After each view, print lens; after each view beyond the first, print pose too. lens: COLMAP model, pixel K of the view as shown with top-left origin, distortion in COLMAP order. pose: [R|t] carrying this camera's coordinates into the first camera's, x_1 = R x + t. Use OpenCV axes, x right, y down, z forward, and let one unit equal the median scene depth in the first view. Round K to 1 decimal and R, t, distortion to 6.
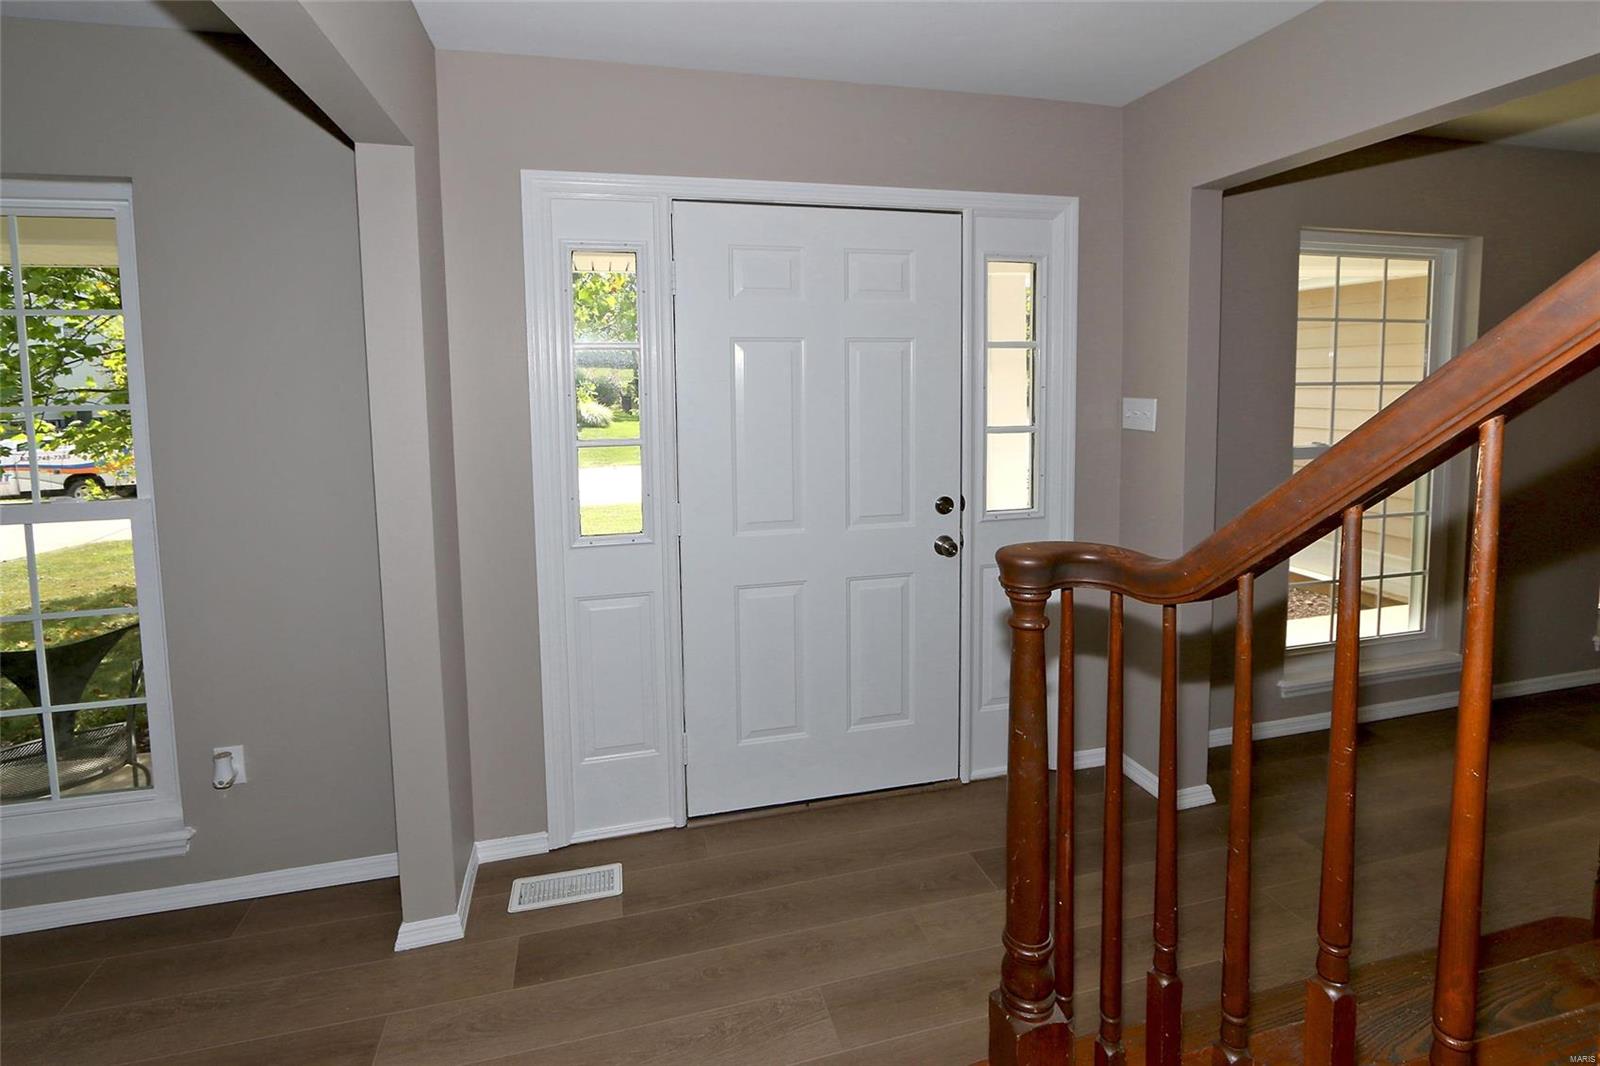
lens RADIAL K [[762.2, 0, 827.7], [0, 762.2, 437.3], [0, 0, 1]] dist [-0.001560, 0.000343]
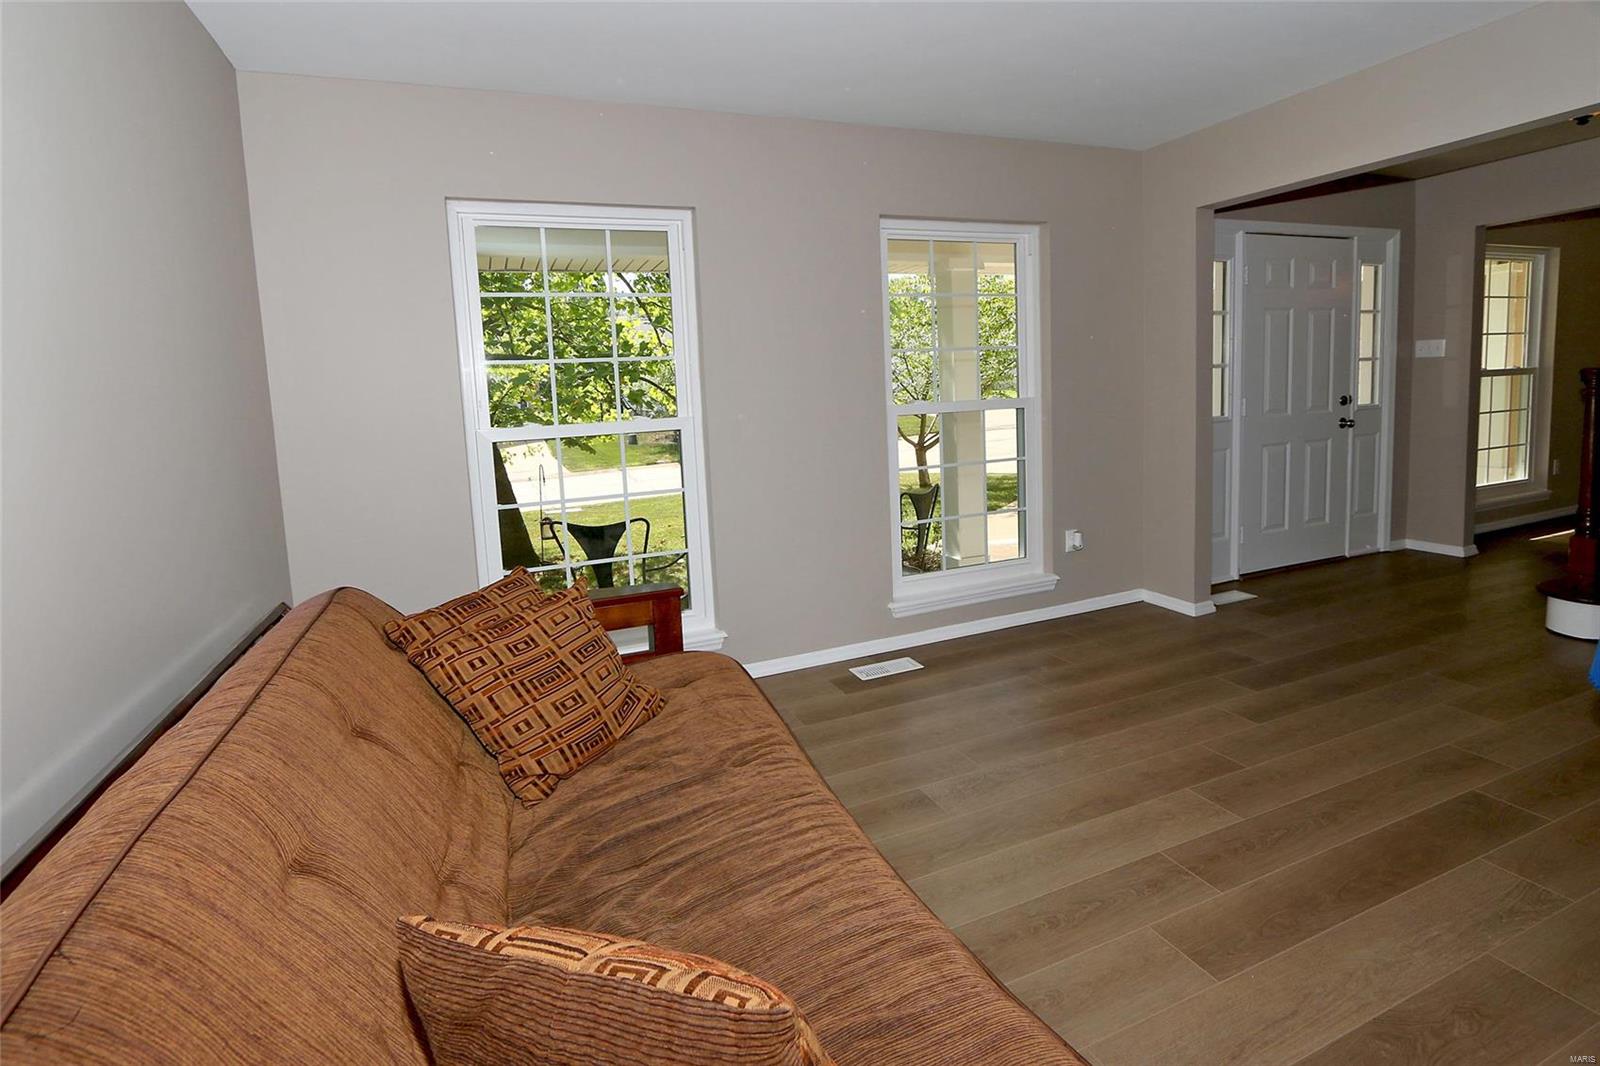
lens RADIAL K [[759.7, 0, 798.4], [0, 759.7, 472.2], [0, 0, 1]] dist [-0.018718, -0.000084]
pose [[0.992150, -0.049654, 0.114775, -1.335248], [0.046833, 0.998534, 0.027142, 0.149498], [-0.115954, -0.021554, 0.993021, -0.612912]]
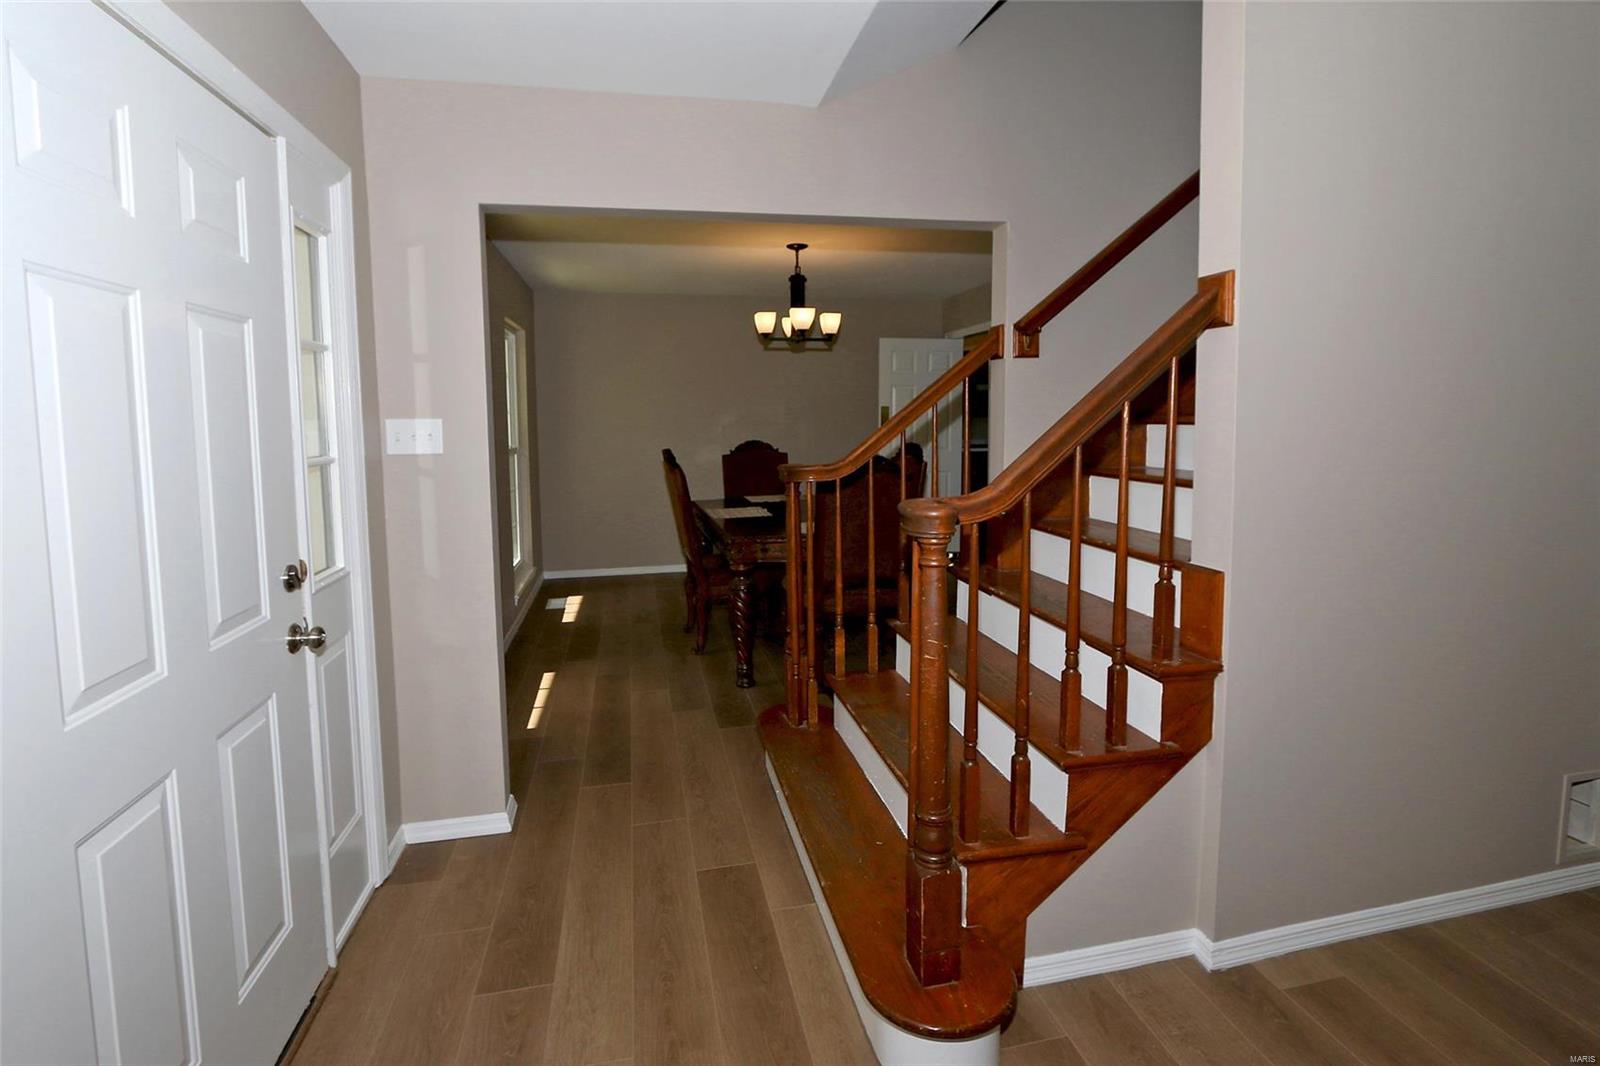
lens RADIAL K [[759.7, 0, 798.4], [0, 759.7, 472.2], [0, 0, 1]] dist [-0.018718, -0.000084]
pose [[0.052282, -0.063552, 0.996608, -0.468060], [0.085901, 0.994560, 0.058915, -0.001807], [-0.994931, 0.082529, 0.057457, 0.520353]]
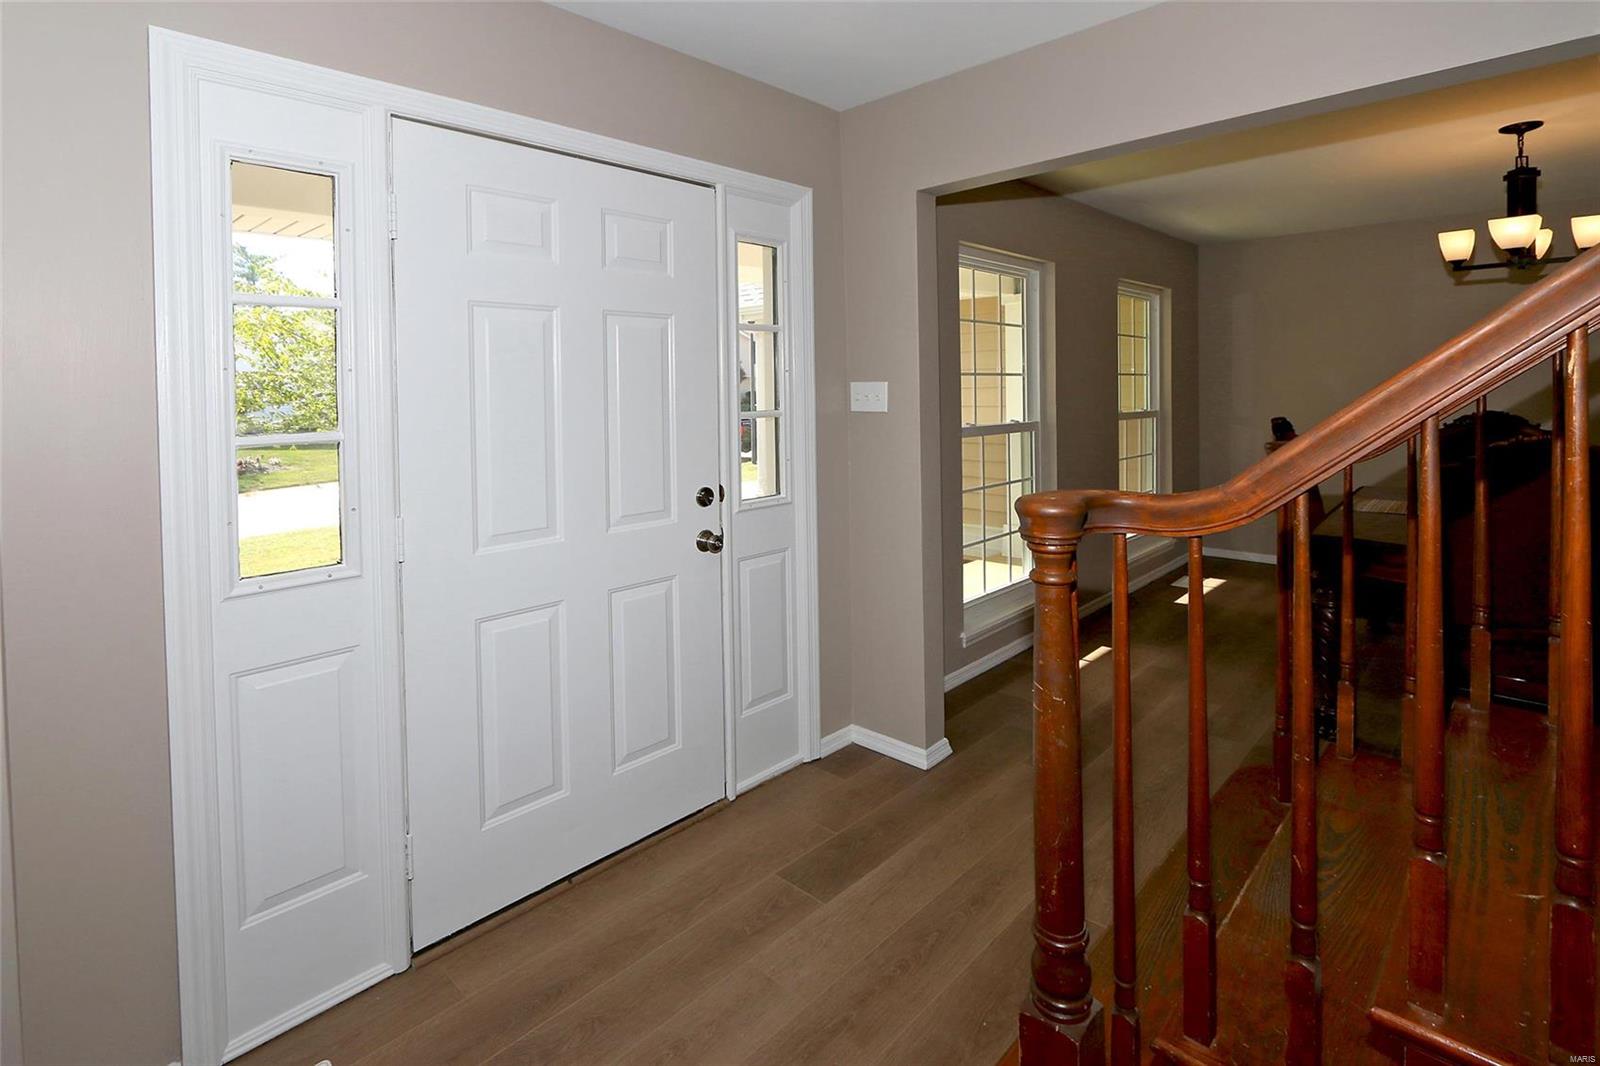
lens RADIAL K [[741.6, 0, 803.7], [0, 741.6, 400.6], [0, 0, 1]] dist [-0.016693, -0.000267]
pose [[0.855771, -0.007662, 0.517298, -0.209477], [0.043885, 0.997362, -0.057827, 0.030780], [-0.515490, 0.072188, 0.853850, 0.169551]]
